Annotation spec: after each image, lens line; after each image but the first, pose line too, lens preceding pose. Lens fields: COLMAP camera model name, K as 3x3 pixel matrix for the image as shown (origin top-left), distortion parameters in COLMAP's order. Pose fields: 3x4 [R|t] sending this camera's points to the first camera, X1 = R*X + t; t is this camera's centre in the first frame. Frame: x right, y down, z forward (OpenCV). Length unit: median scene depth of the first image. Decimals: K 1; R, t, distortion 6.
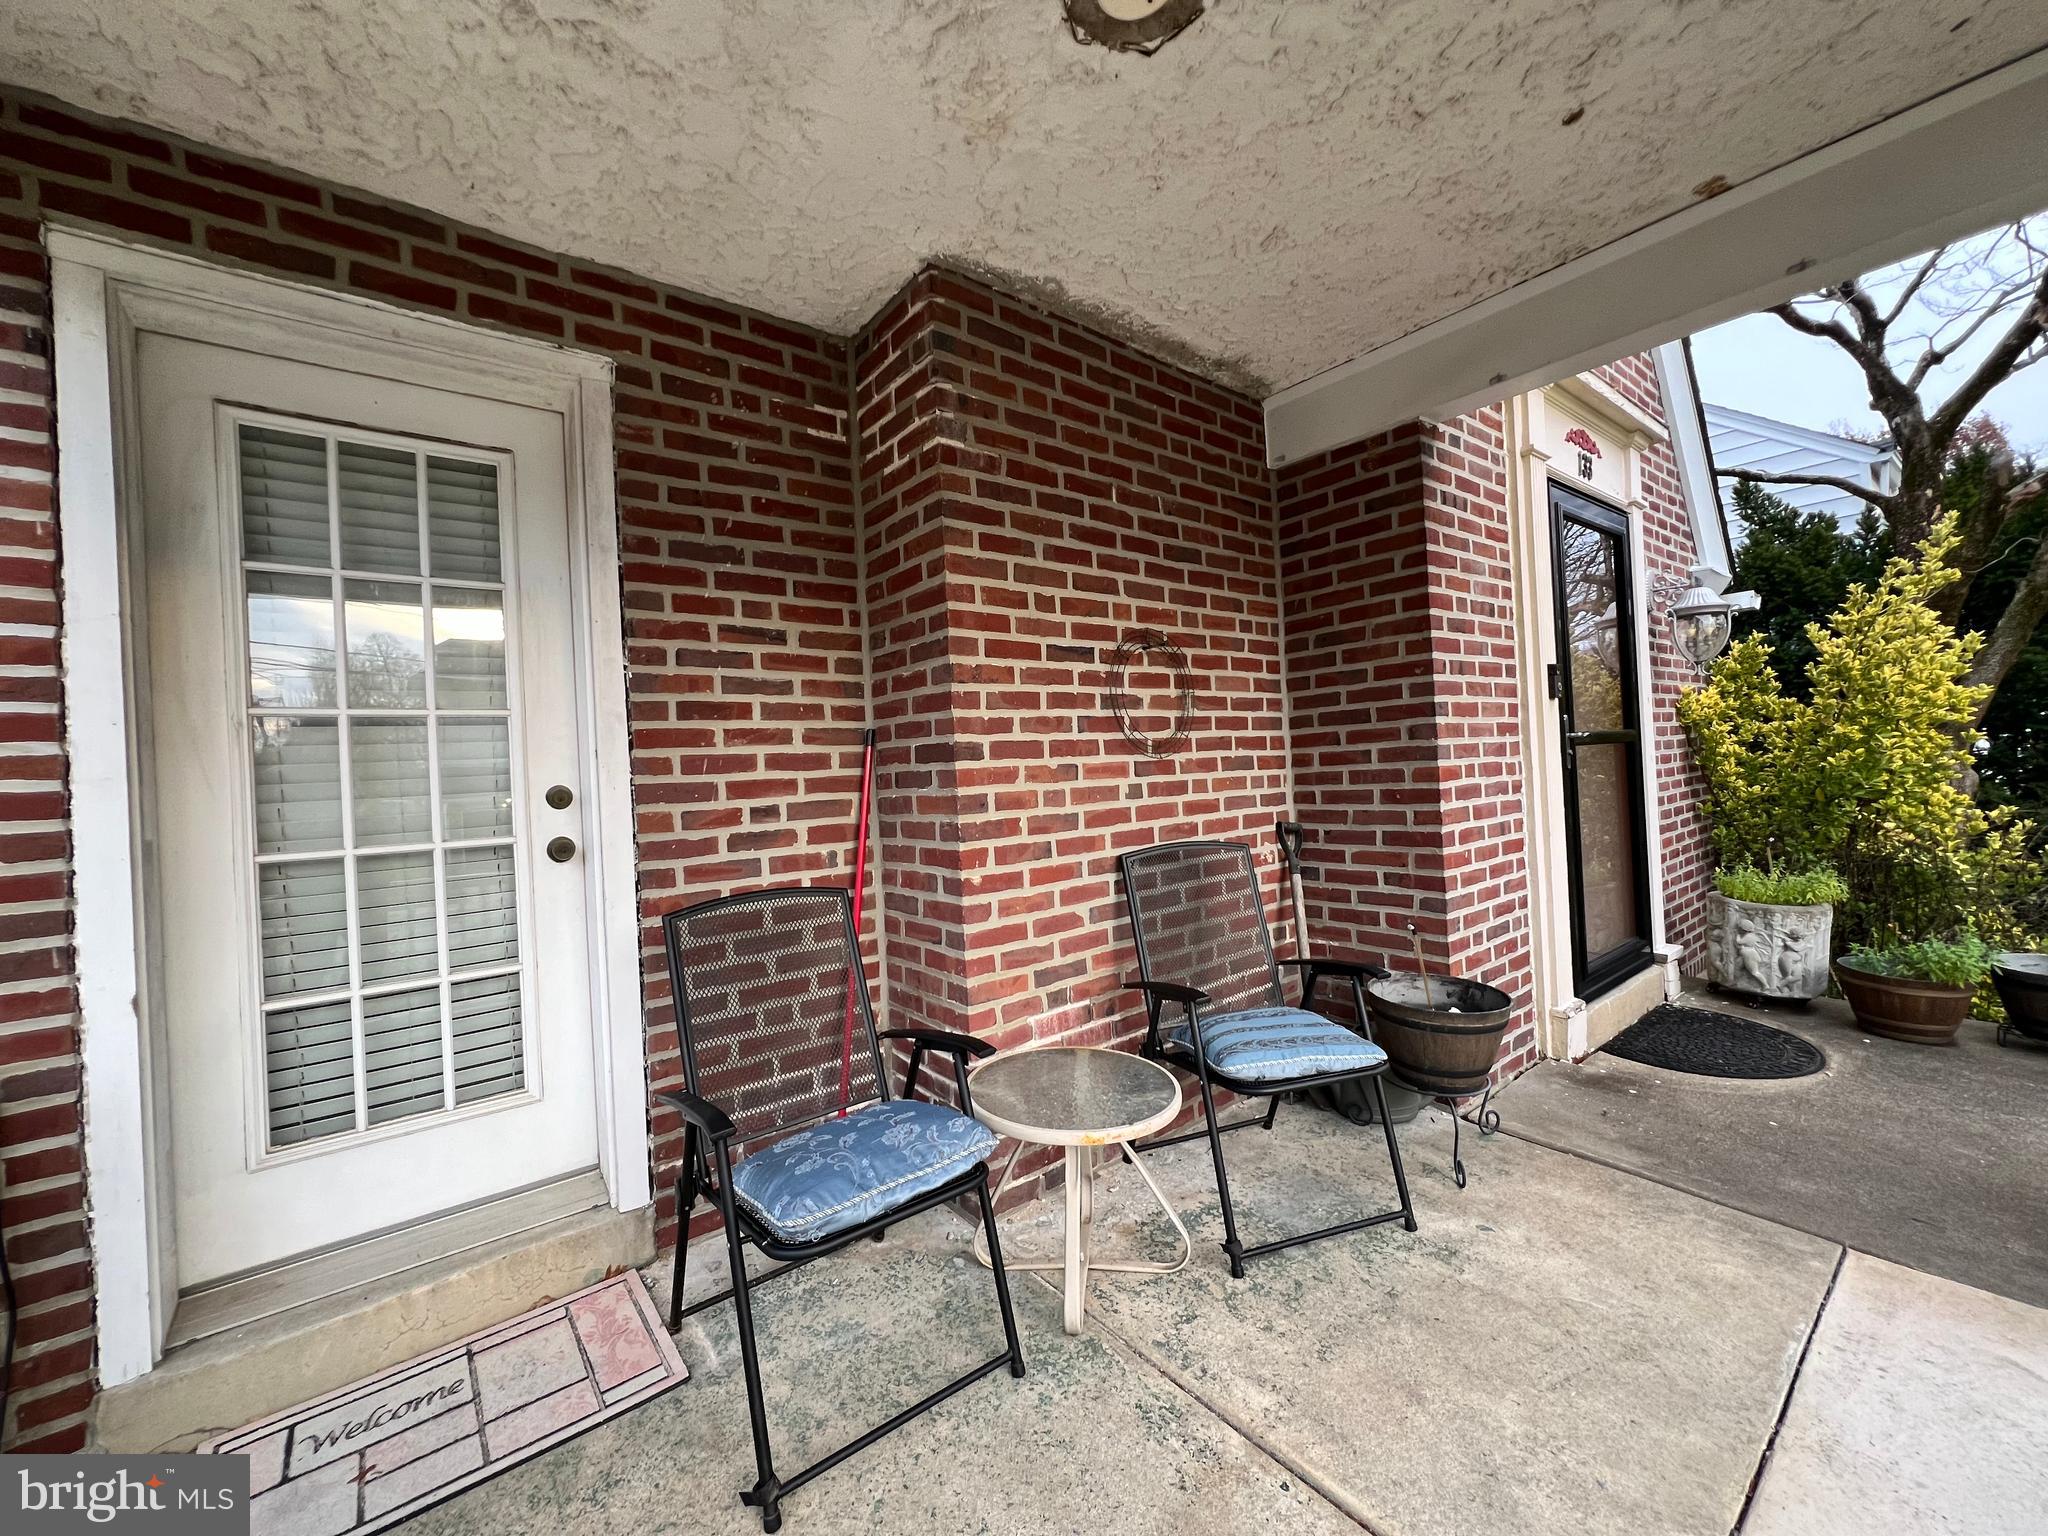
lens RADIAL K [[816.4, 0, 1027.5], [0, 816.4, 764.0], [0, 0, 1]] dist [-0.005469, 0.000967]
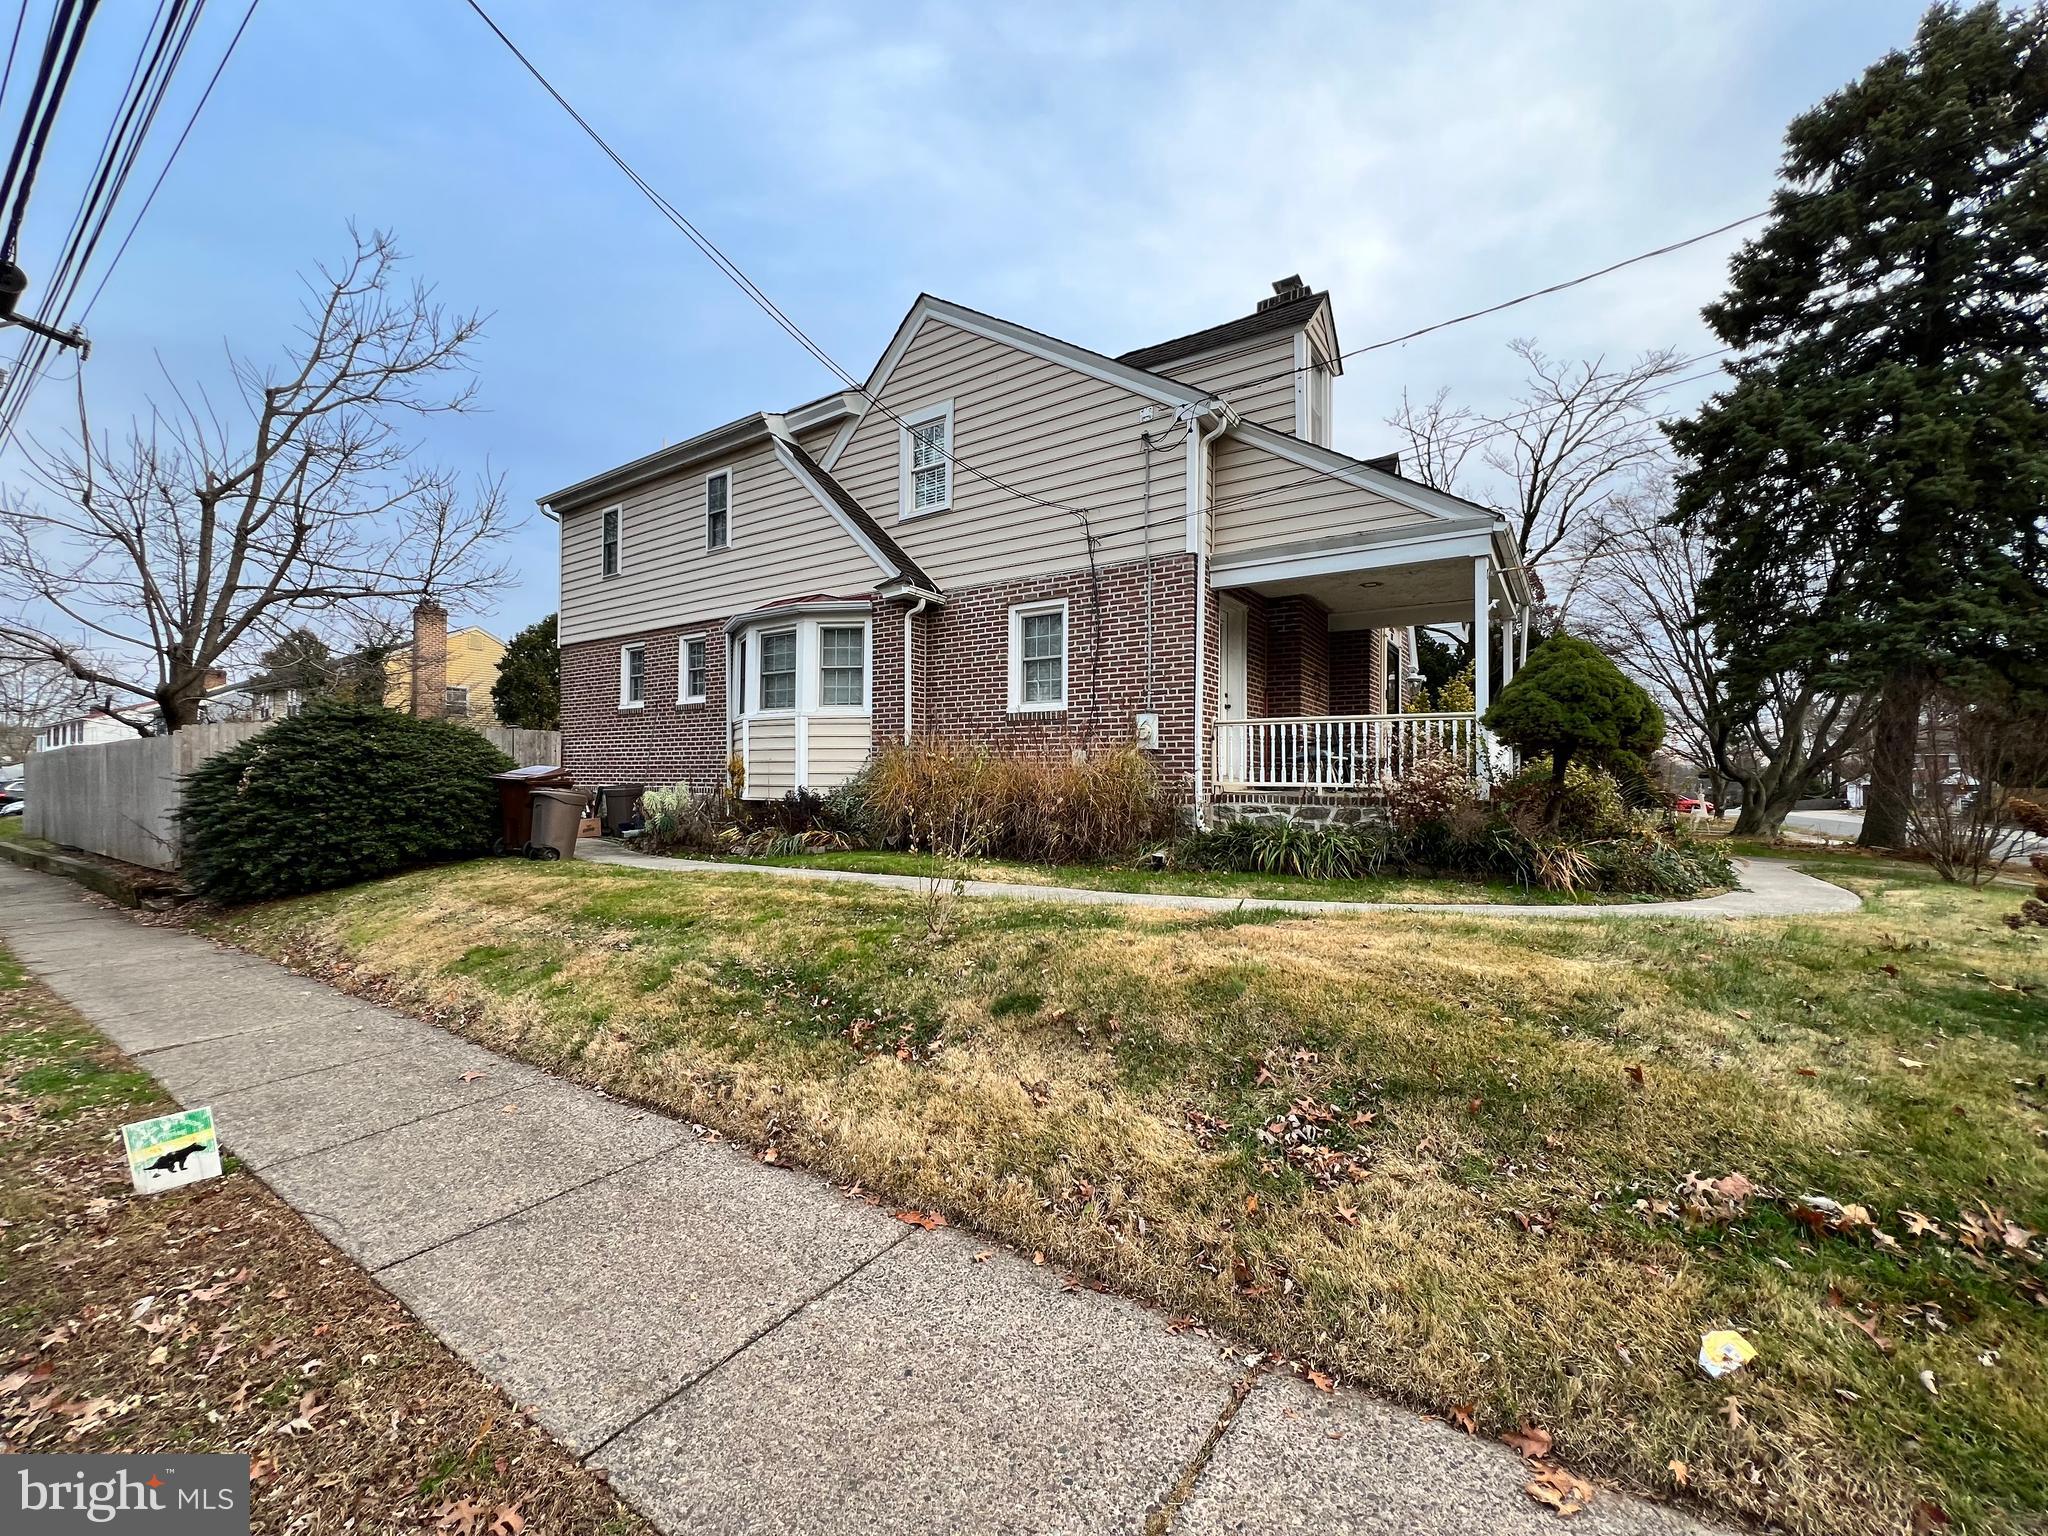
lens RADIAL K [[816.4, 0, 1009.9], [0, 816.4, 766.9], [0, 0, 1]] dist [-0.005469, 0.000967]
pose [[0.955454, 0.063741, 0.288175, -2.740160], [-0.057469, 0.997891, -0.030180, 0.588318], [-0.289491, 0.012274, 0.957102, -2.778862]]
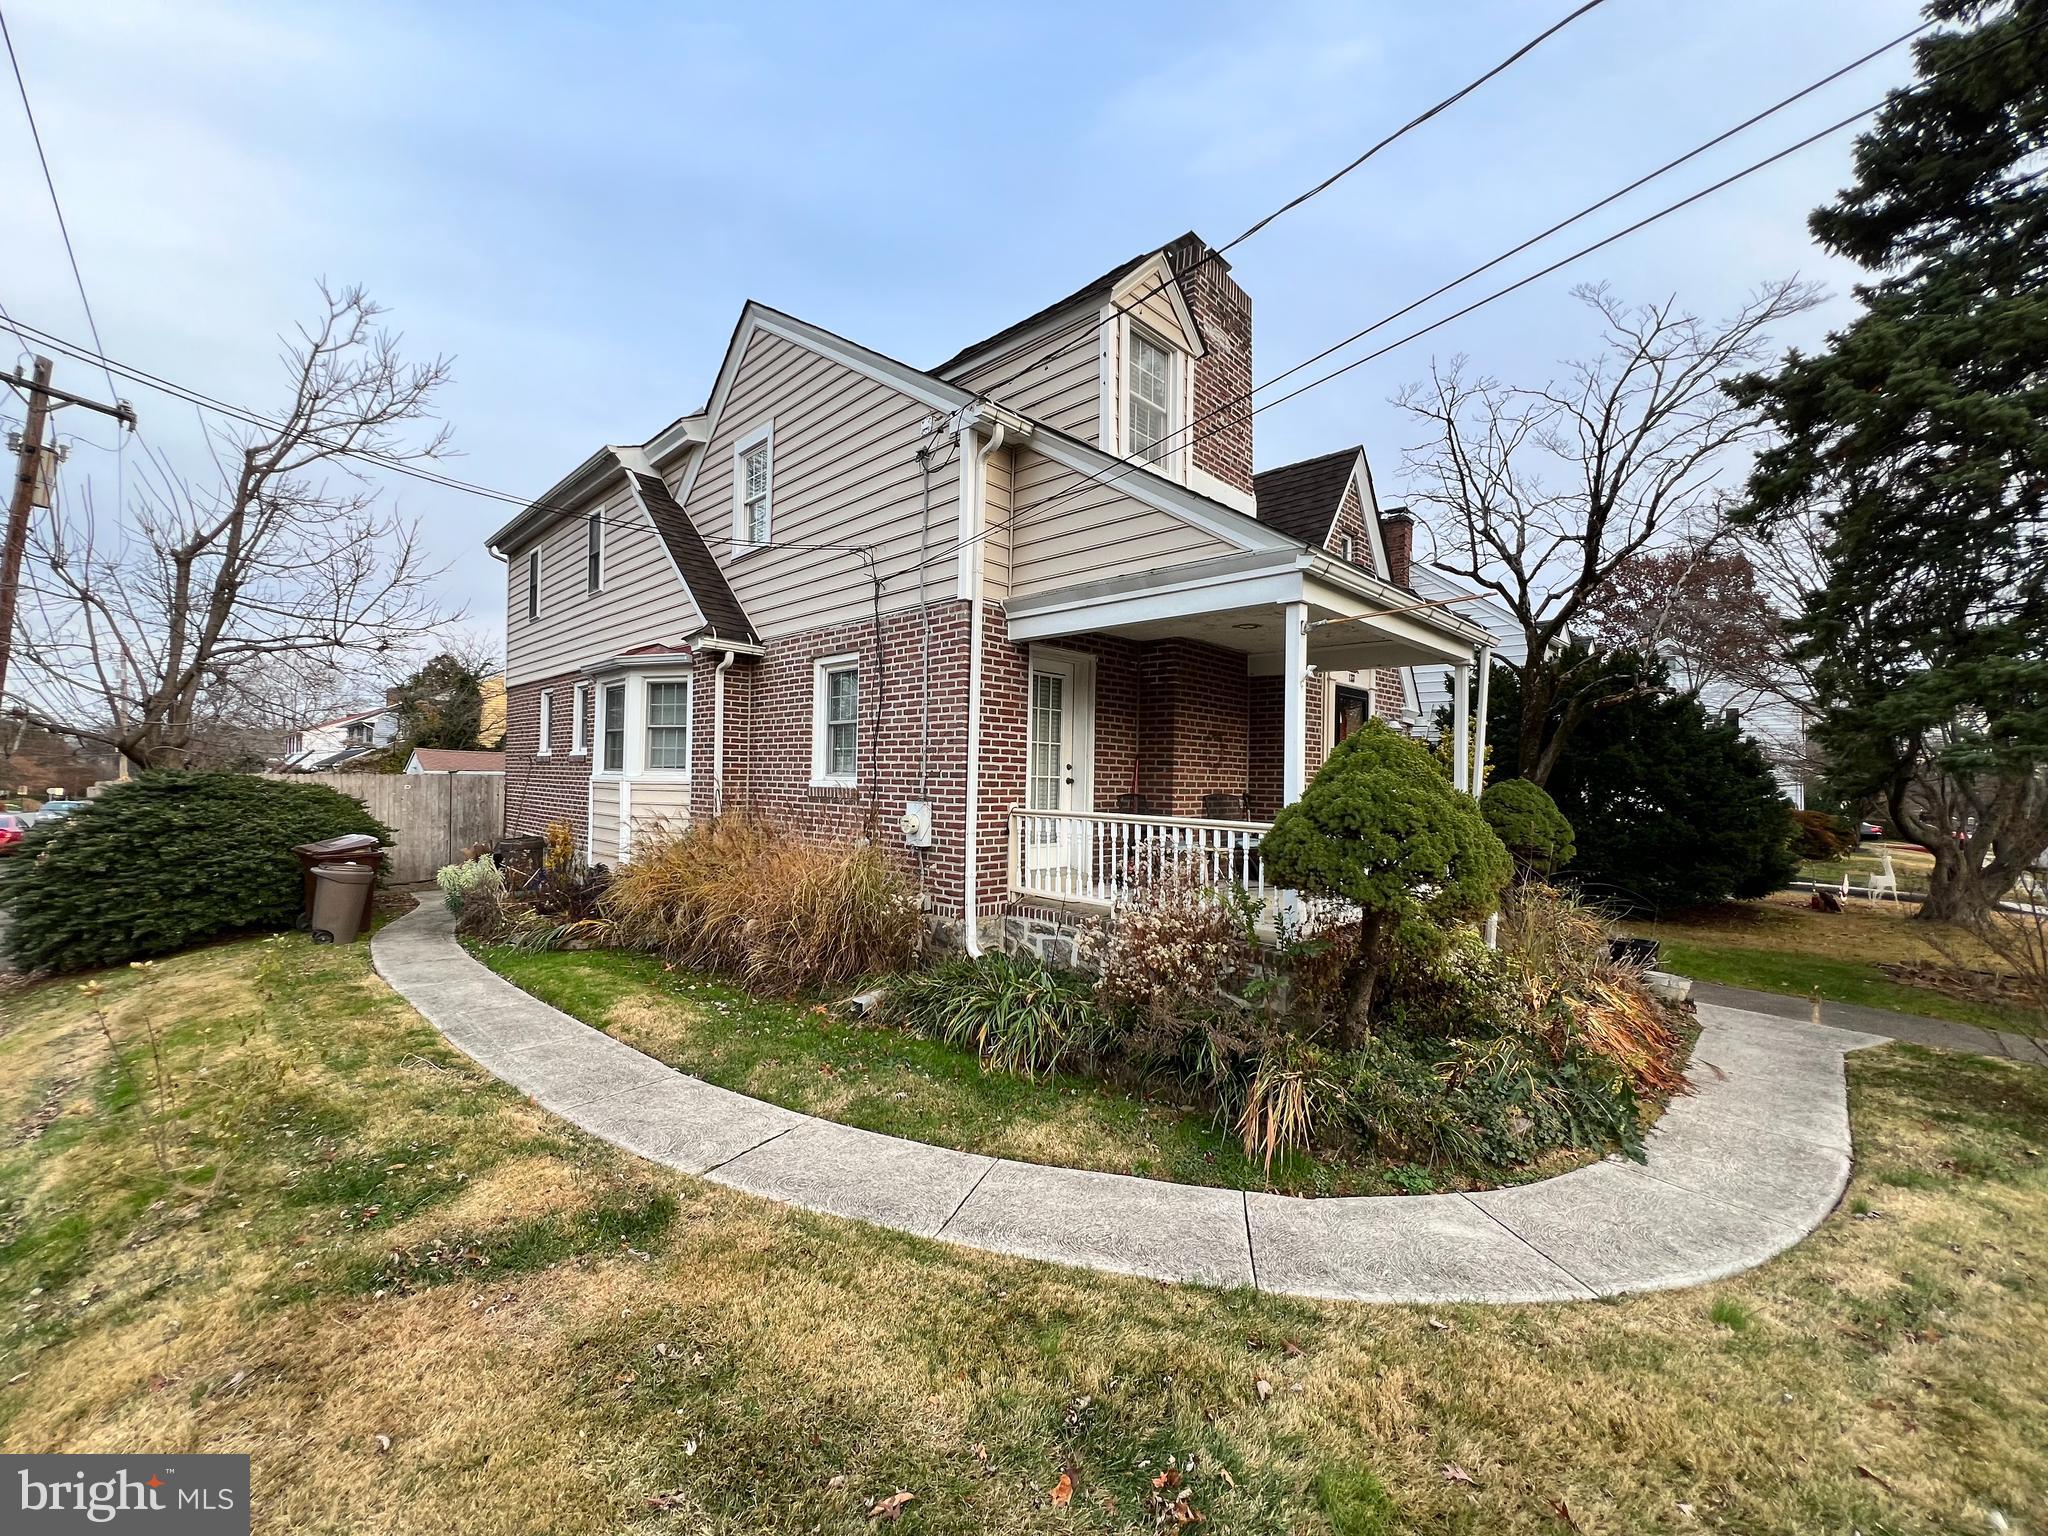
lens RADIAL K [[816.4, 0, 1014.7], [0, 816.4, 766.0], [0, 0, 1]] dist [-0.005469, 0.000967]
pose [[0.991183, 0.071126, 0.111794, -1.103581], [-0.069466, 0.997409, -0.018678, 0.109108], [-0.112833, 0.010748, 0.993556, -2.402692]]
